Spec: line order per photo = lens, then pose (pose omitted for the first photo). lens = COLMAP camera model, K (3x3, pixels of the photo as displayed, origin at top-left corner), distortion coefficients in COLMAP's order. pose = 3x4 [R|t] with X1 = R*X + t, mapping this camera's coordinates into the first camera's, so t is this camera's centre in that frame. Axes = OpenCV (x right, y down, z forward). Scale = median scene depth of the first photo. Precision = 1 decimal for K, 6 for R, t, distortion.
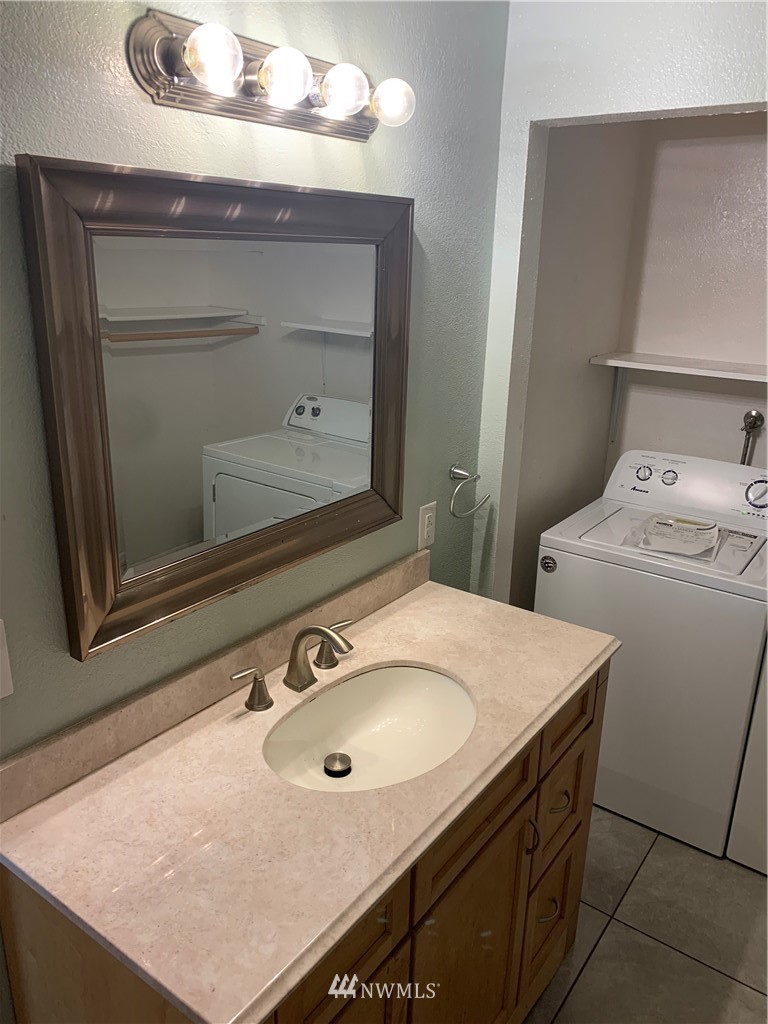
lens RADIAL K [[776.9, 0, 389.1], [0, 776.9, 510.9], [0, 0, 1]] dist [0.033225, -0.015425]
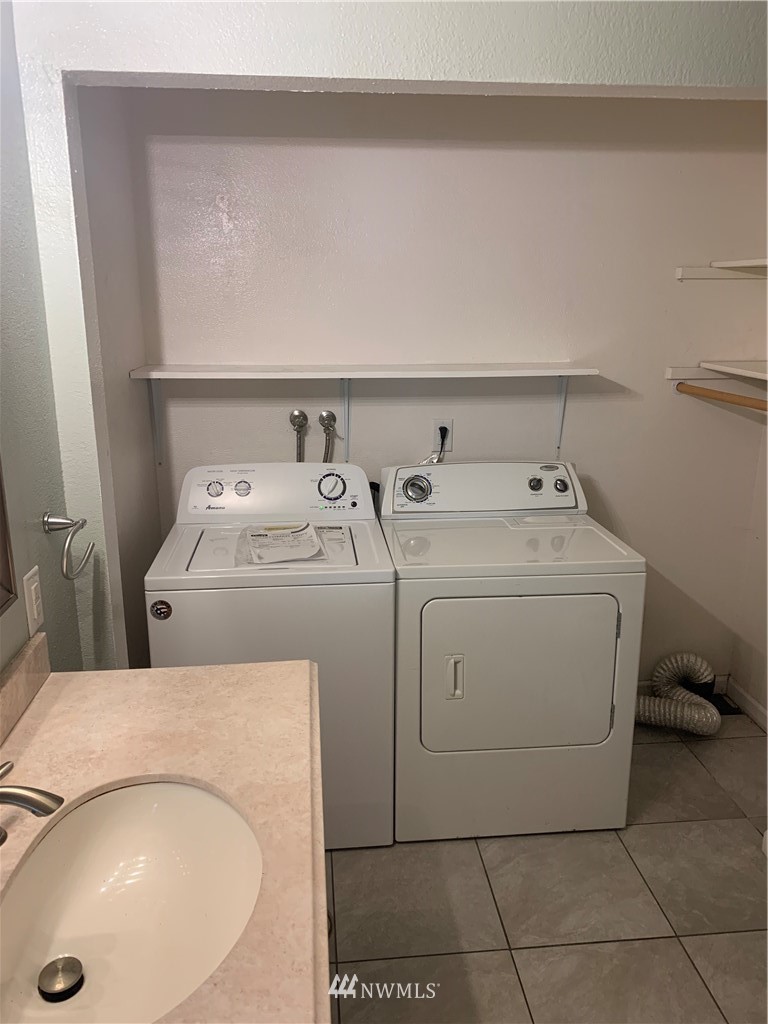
lens RADIAL K [[776.9, 0, 383.2], [0, 776.9, 510.3], [0, 0, 1]] dist [0.033225, -0.015425]
pose [[0.743442, -0.196127, 0.639397, -0.144478], [0.223894, 0.973857, 0.038391, -0.016771], [-0.630210, 0.114616, 0.767918, 0.192328]]
